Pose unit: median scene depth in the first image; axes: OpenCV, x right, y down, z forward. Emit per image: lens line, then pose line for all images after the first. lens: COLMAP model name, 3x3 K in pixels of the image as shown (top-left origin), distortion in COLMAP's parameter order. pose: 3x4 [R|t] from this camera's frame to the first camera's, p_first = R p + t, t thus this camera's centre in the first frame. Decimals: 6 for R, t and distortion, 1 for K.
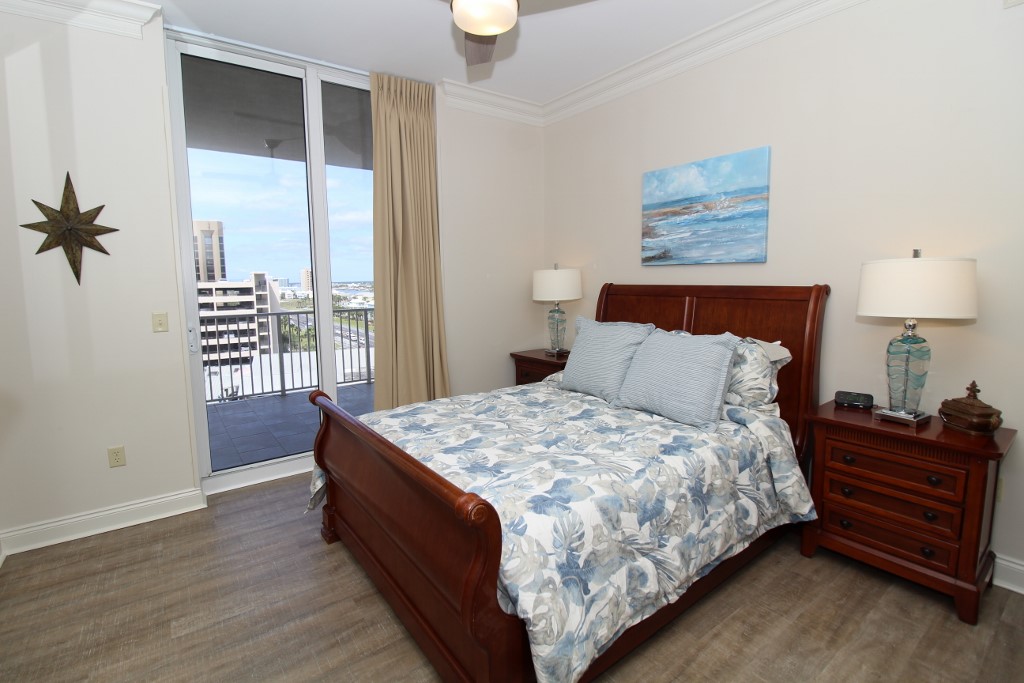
lens RADIAL K [[459.3, 0, 503.9], [0, 459.3, 338.1], [0, 0, 1]] dist [-0.012079, -0.000942]
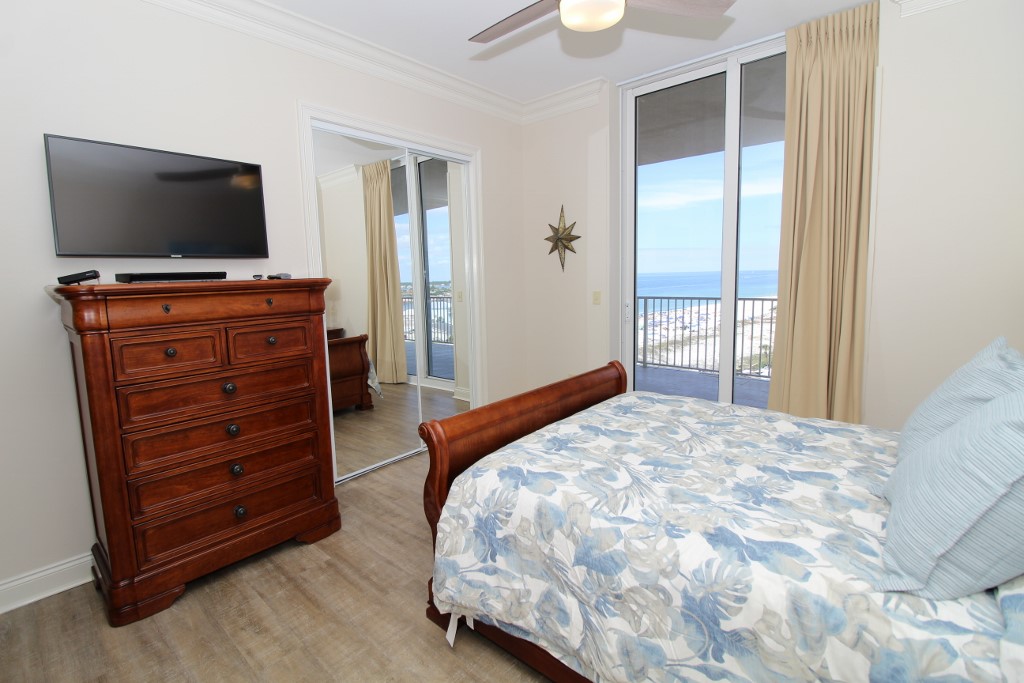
lens RADIAL K [[459.3, 0, 511.9], [0, 459.3, 336.9], [0, 0, 1]] dist [-0.012079, -0.000942]
pose [[0.237116, 0.141092, -0.961181, 0.843332], [-0.103224, 0.987456, 0.119484, -0.079927], [0.965982, 0.070885, 0.248705, 0.522459]]
